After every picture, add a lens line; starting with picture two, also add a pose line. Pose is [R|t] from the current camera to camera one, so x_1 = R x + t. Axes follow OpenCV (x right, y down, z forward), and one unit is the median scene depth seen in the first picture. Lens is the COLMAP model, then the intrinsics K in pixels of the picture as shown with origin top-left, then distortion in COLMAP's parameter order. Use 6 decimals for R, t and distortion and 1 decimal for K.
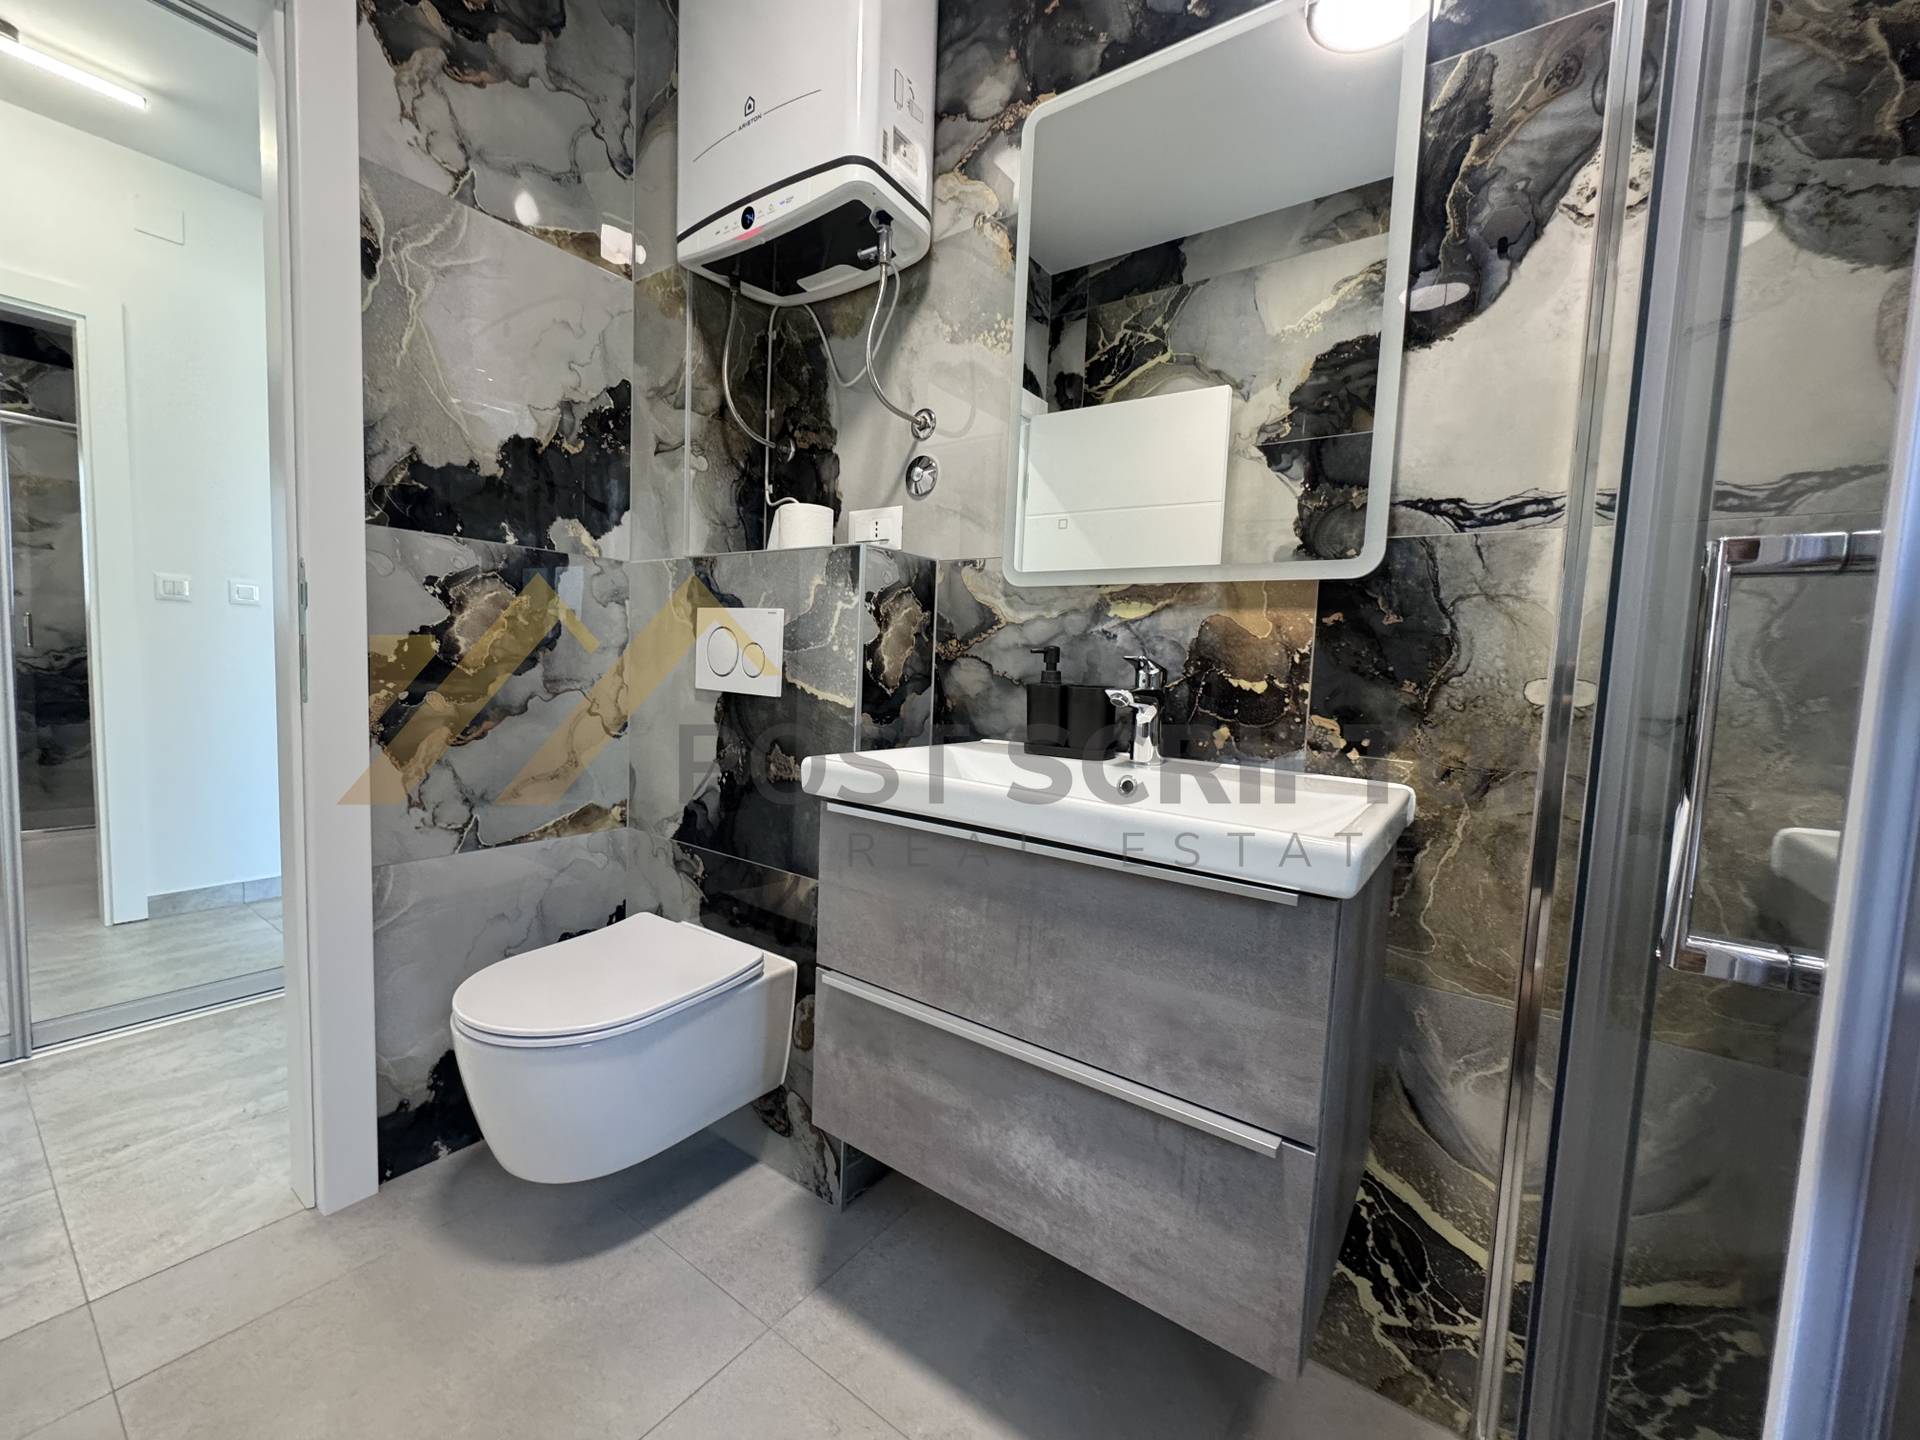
lens RADIAL K [[769.0, 0, 960.0], [0, 769.0, 720.0], [0, 0, 1]] dist [-0.001519, 0.000052]
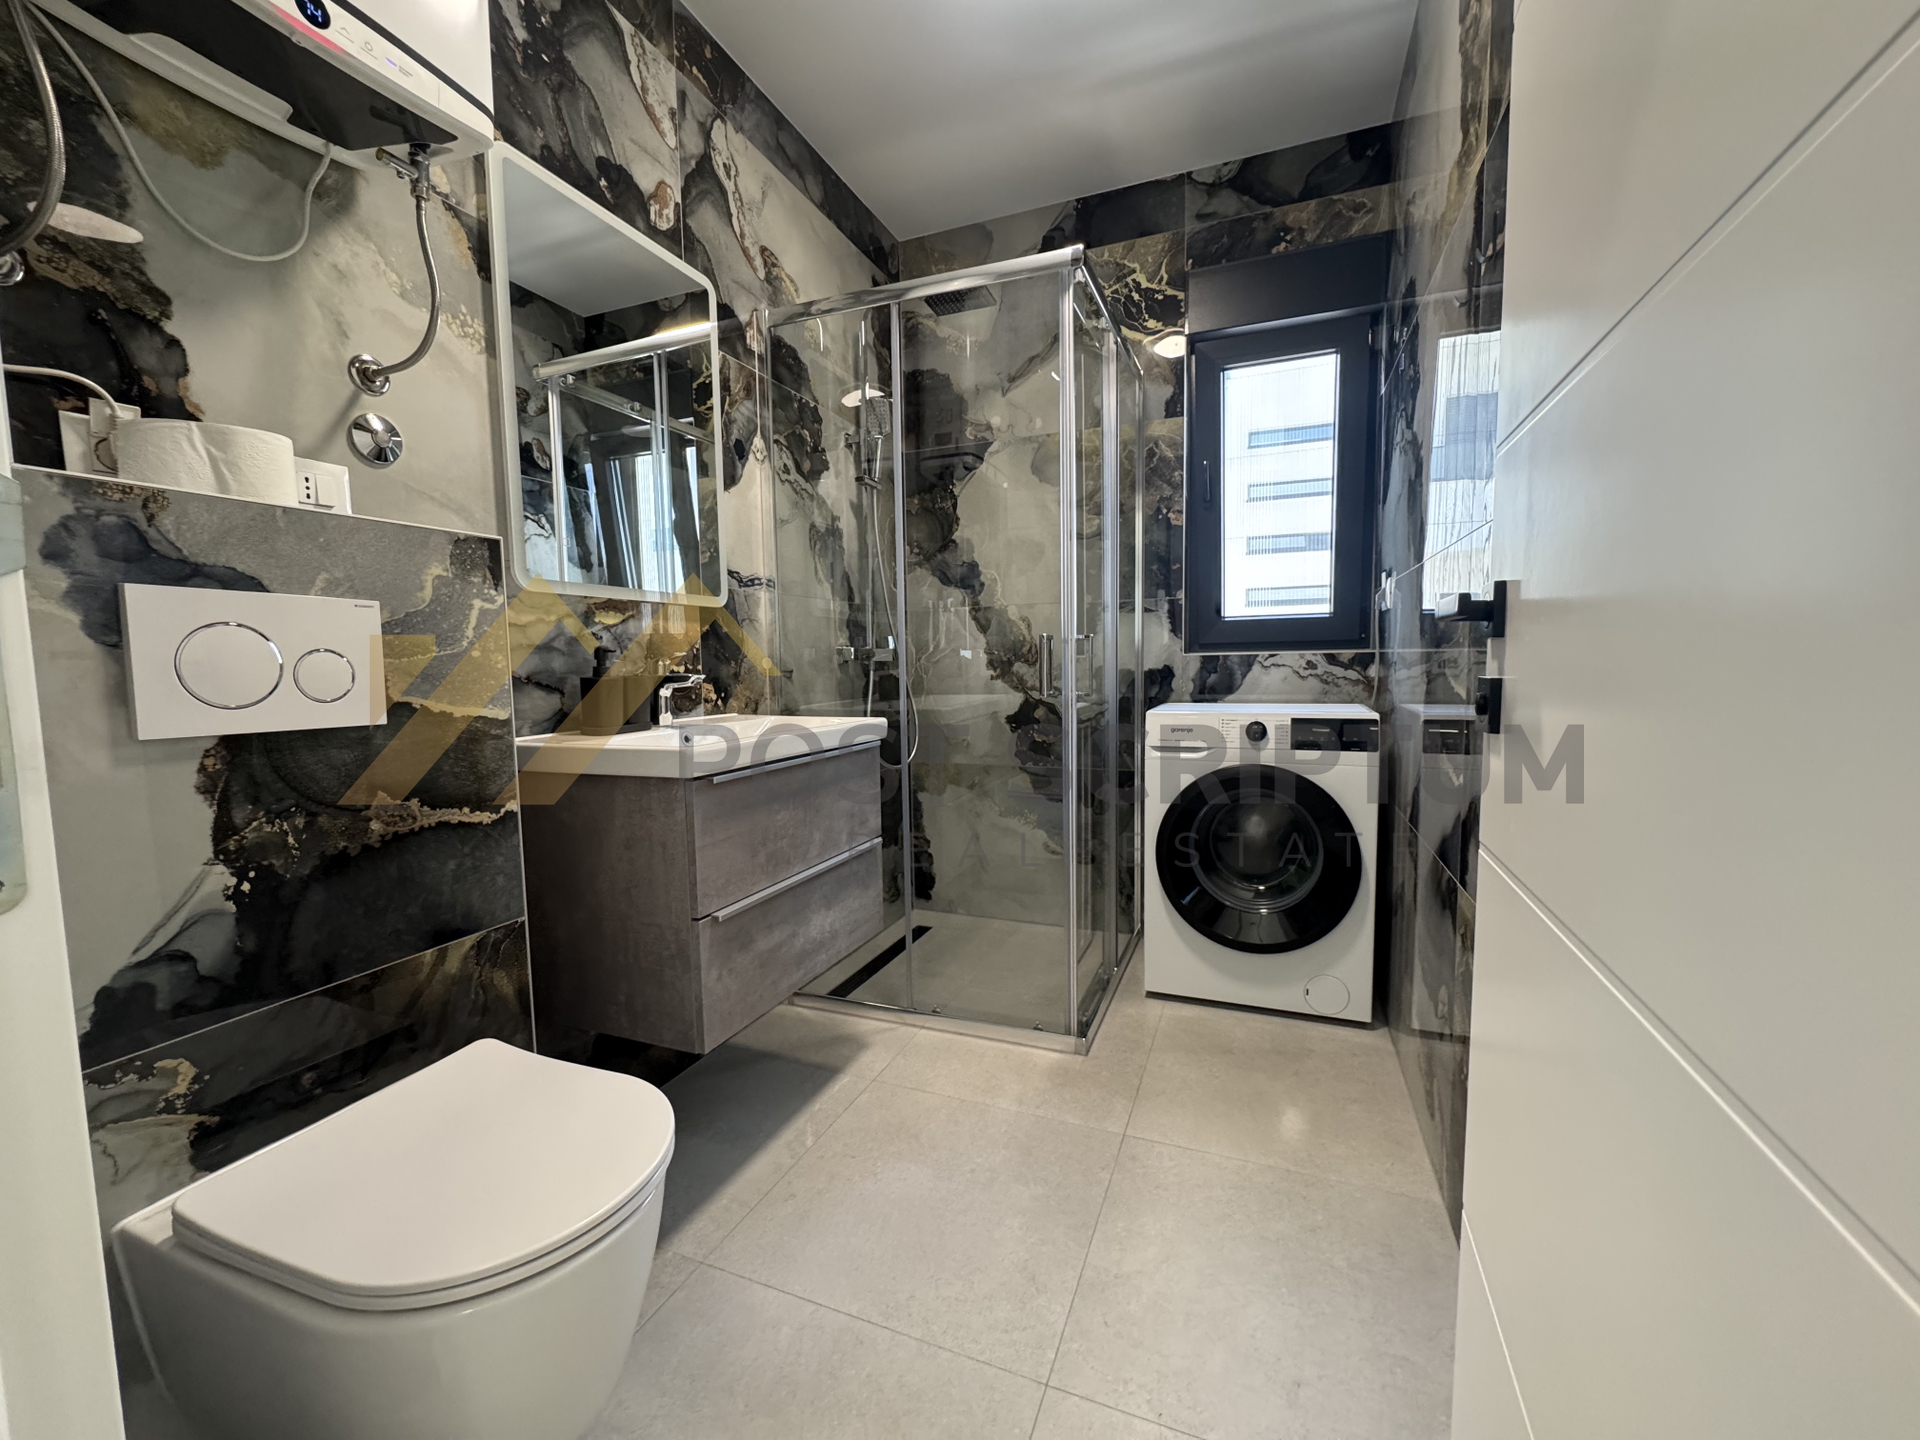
lens RADIAL K [[769.0, 0, 960.0], [0, 769.0, 720.0], [0, 0, 1]] dist [-0.001519, 0.000052]
pose [[-0.237780, -0.114477, 0.964549, -1.137039], [0.078829, 0.987481, 0.136631, -0.096120], [-0.968115, 0.108523, -0.225779, 0.688962]]
